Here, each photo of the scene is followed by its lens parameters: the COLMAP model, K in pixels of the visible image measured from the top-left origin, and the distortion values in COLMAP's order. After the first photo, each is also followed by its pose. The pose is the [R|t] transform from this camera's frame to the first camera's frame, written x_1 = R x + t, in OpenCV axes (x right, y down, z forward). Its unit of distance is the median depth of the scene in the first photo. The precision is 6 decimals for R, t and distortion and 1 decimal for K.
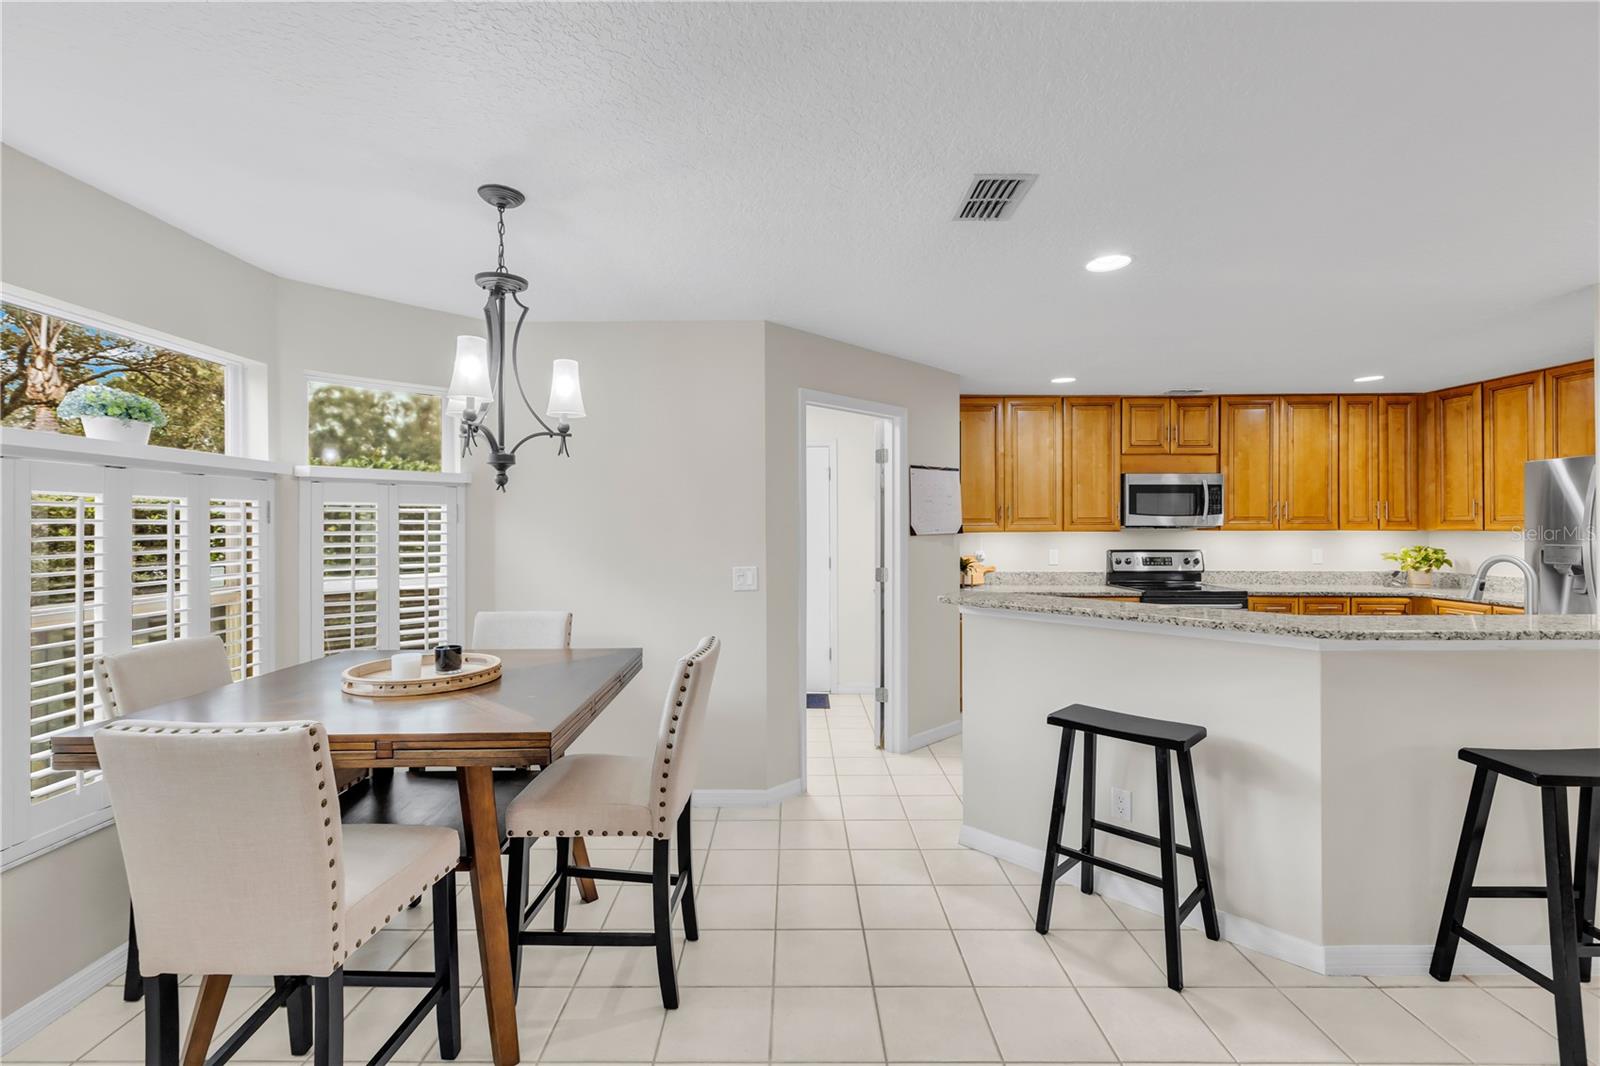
lens RADIAL K [[714.8, 0, 793.4], [0, 714.8, 529.5], [0, 0, 1]] dist [0.002758, -0.002252]
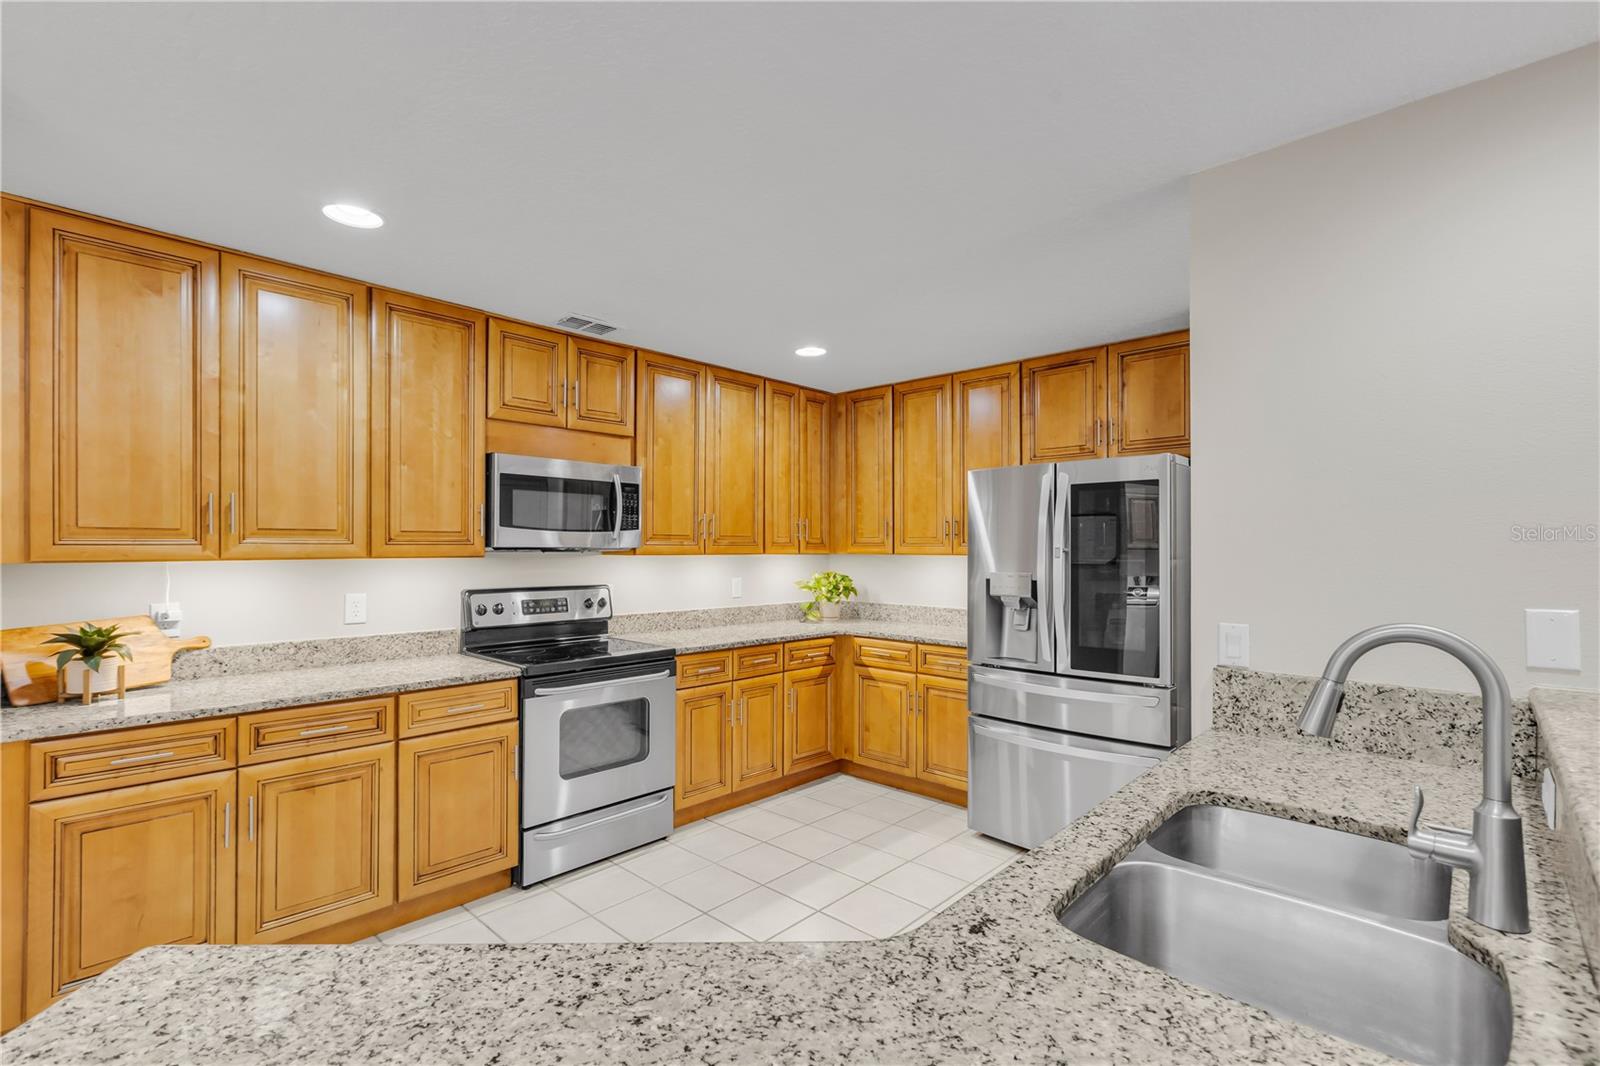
lens RADIAL K [[714.8, 0, 780.0], [0, 714.8, 547.8], [0, 0, 1]] dist [0.002758, -0.002252]
pose [[0.689415, 0.003726, 0.724357, 0.215682], [-0.000530, 0.999989, -0.004640, -0.002260], [-0.724367, 0.002815, 0.689409, 0.456787]]
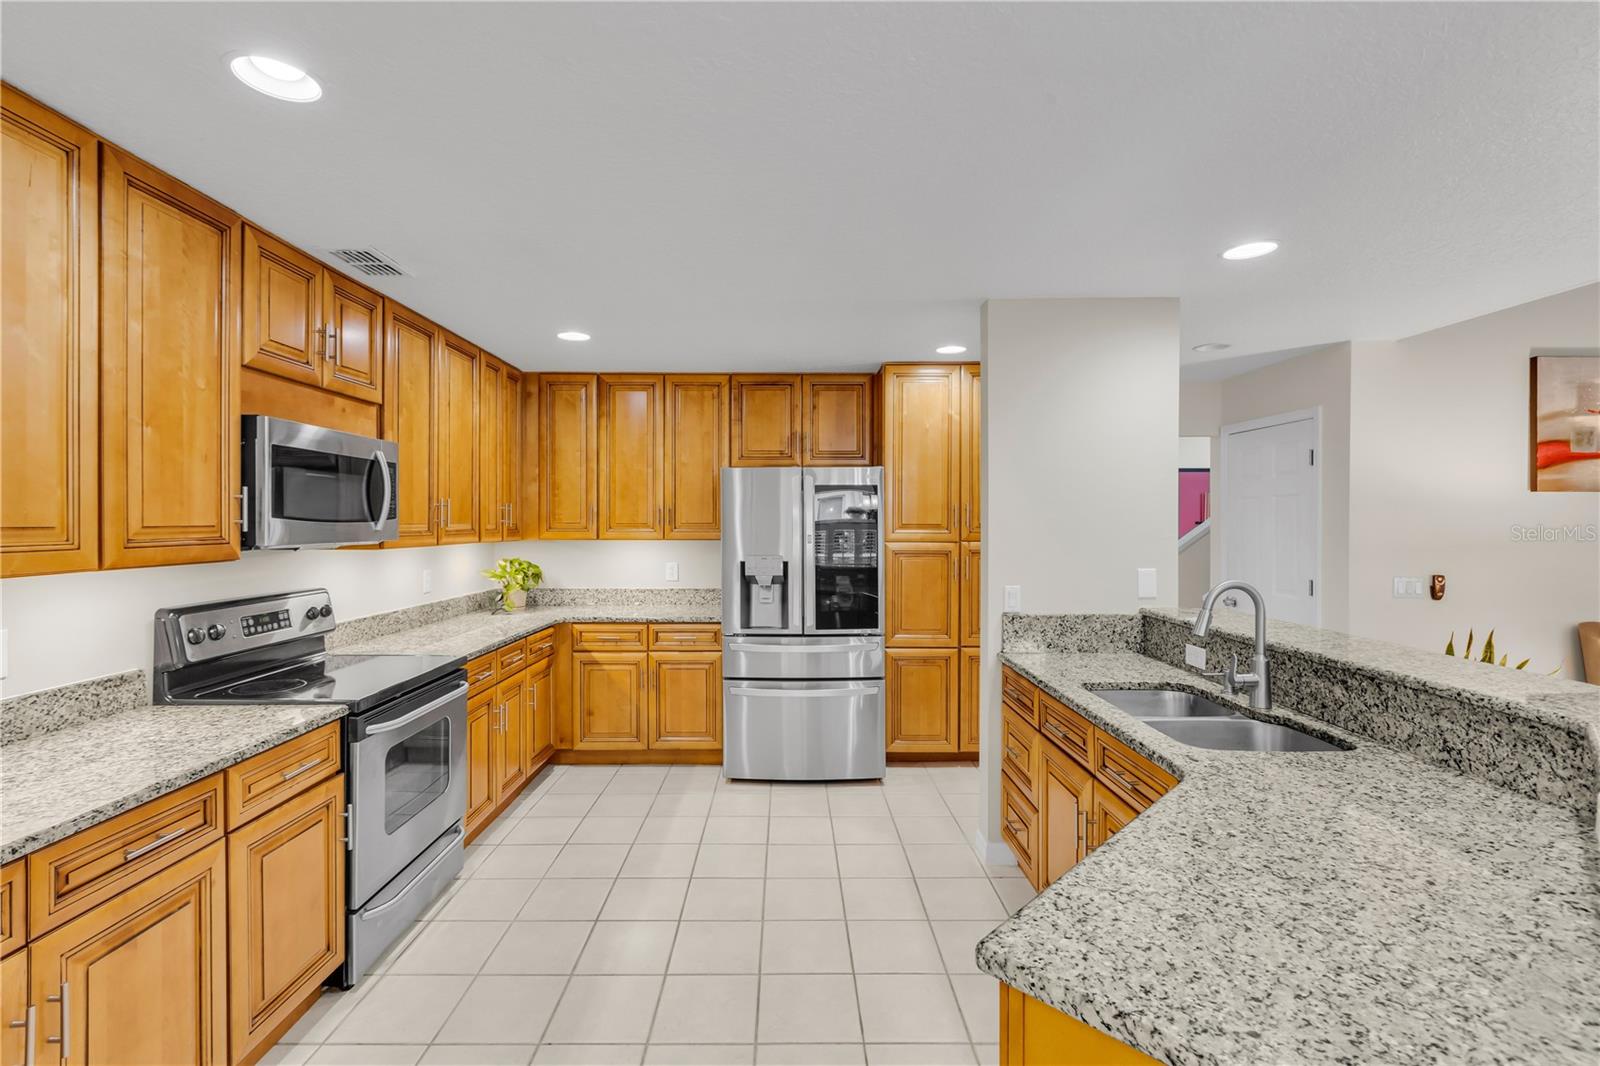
lens RADIAL K [[714.8, 0, 778.1], [0, 714.8, 524.4], [0, 0, 1]] dist [0.002758, -0.002252]
pose [[0.002314, -0.002065, 0.999995, 0.065047], [0.005162, 0.999985, 0.002053, -0.016757], [-0.999984, 0.005157, 0.002325, 0.708535]]
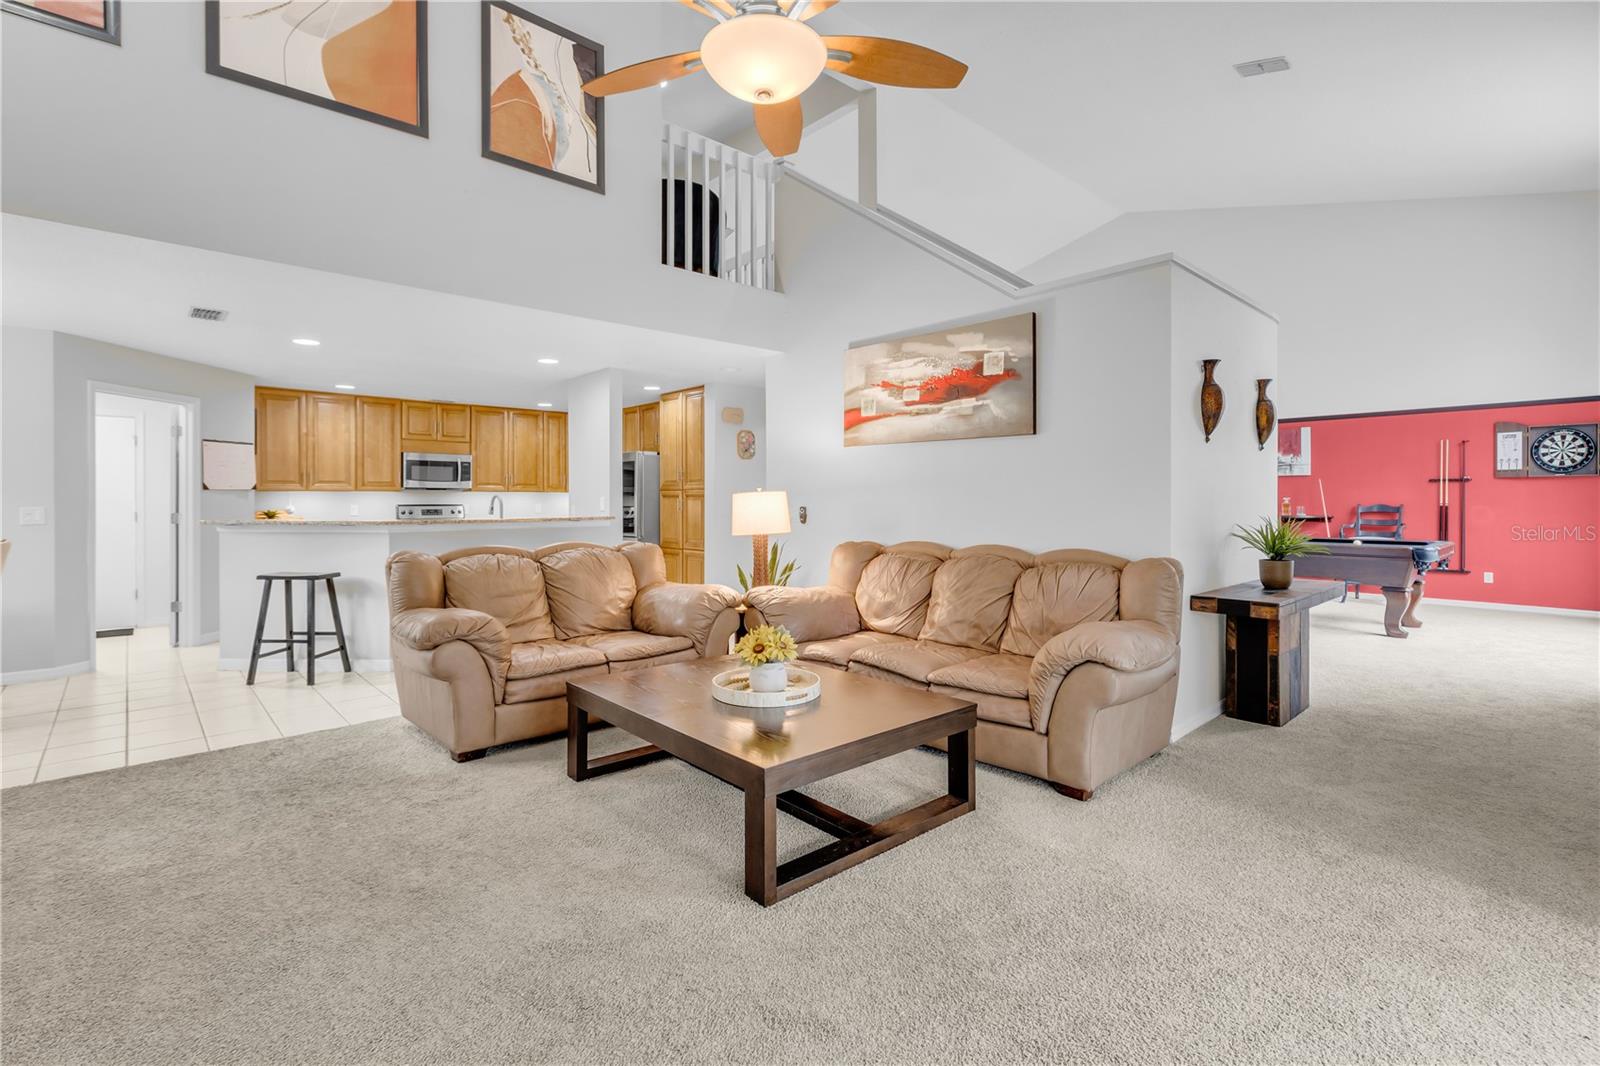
lens RADIAL K [[714.8, 0, 787.9], [0, 714.8, 501.7], [0, 0, 1]] dist [0.002758, -0.002252]
pose [[0.736448, -0.001141, 0.676493, 0.047255], [0.004170, 0.999987, -0.002853, 0.031682], [-0.676481, 0.004921, 0.736443, -0.629790]]
